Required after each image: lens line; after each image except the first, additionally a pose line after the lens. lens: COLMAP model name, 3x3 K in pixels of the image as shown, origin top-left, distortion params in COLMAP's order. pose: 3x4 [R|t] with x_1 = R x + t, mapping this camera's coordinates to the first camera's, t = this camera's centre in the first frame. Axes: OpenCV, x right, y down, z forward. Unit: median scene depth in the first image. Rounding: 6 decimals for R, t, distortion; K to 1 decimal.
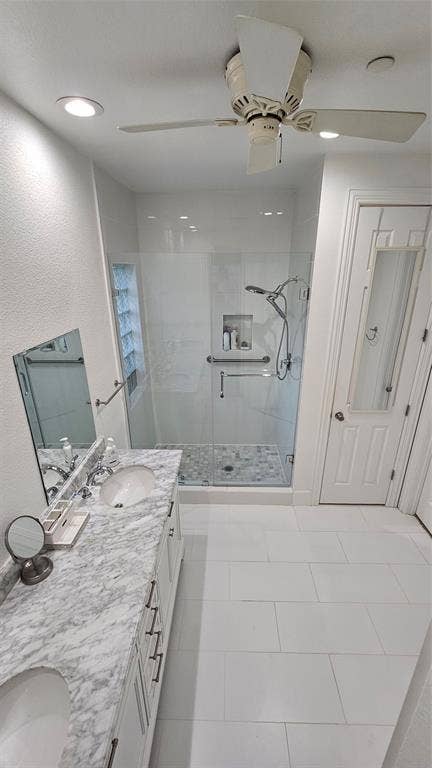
lens RADIAL K [[312.9, 0, 222.0], [0, 312.9, 382.2], [0, 0, 1]] dist [-0.003376, -0.000536]
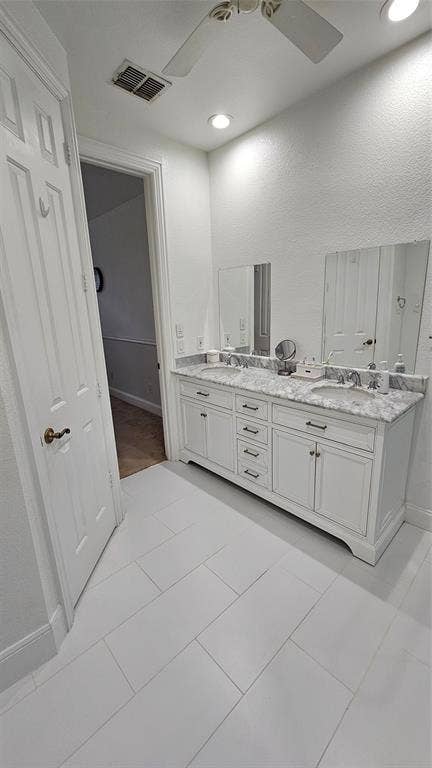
lens RADIAL K [[312.9, 0, 221.4], [0, 312.9, 386.4], [0, 0, 1]] dist [-0.003376, -0.000536]
pose [[-0.705531, 0.210173, -0.676797, 0.978233], [-0.213396, 0.847681, 0.485695, -0.162026], [0.675788, 0.487099, -0.553214, 1.851434]]
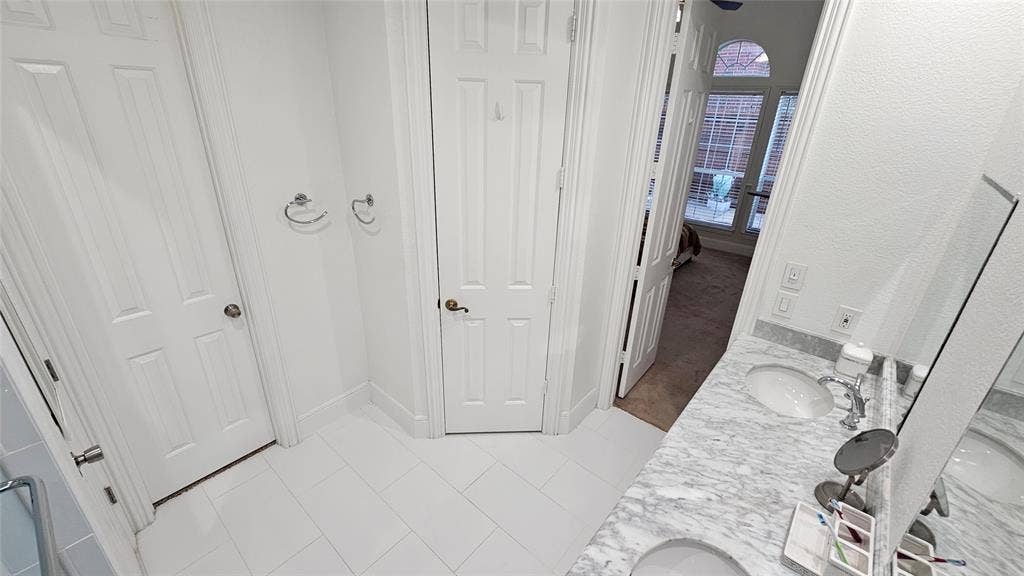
lens RADIAL K [[417.3, 0, 510.2], [0, 417.3, 277.9], [0, 0, 1]] dist [-0.003376, -0.000536]
pose [[-0.772659, -0.267316, 0.575795, -0.436800], [0.198749, 0.759558, 0.619330, -0.488432], [-0.602907, 0.592970, -0.533751, 1.665441]]
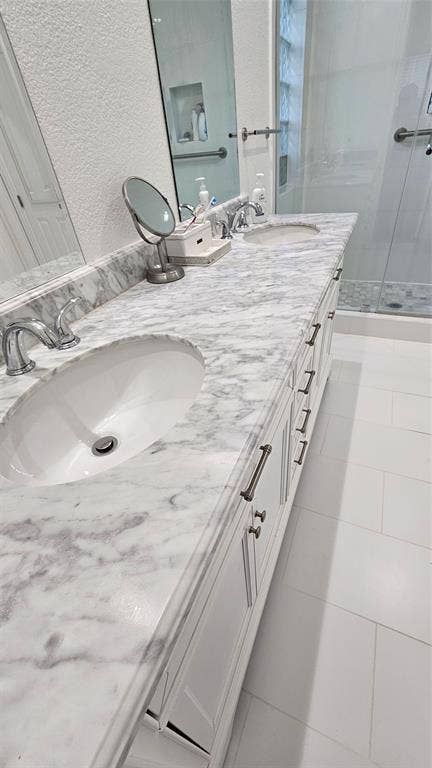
lens RADIAL K [[312.9, 0, 215.9], [0, 312.9, 384.9], [0, 0, 1]] dist [-0.003376, -0.000536]
pose [[0.915711, 0.166160, -0.365874, -0.169744], [-0.046157, 0.947970, 0.314994, 0.622376], [0.399177, -0.271556, 0.875737, 0.330746]]
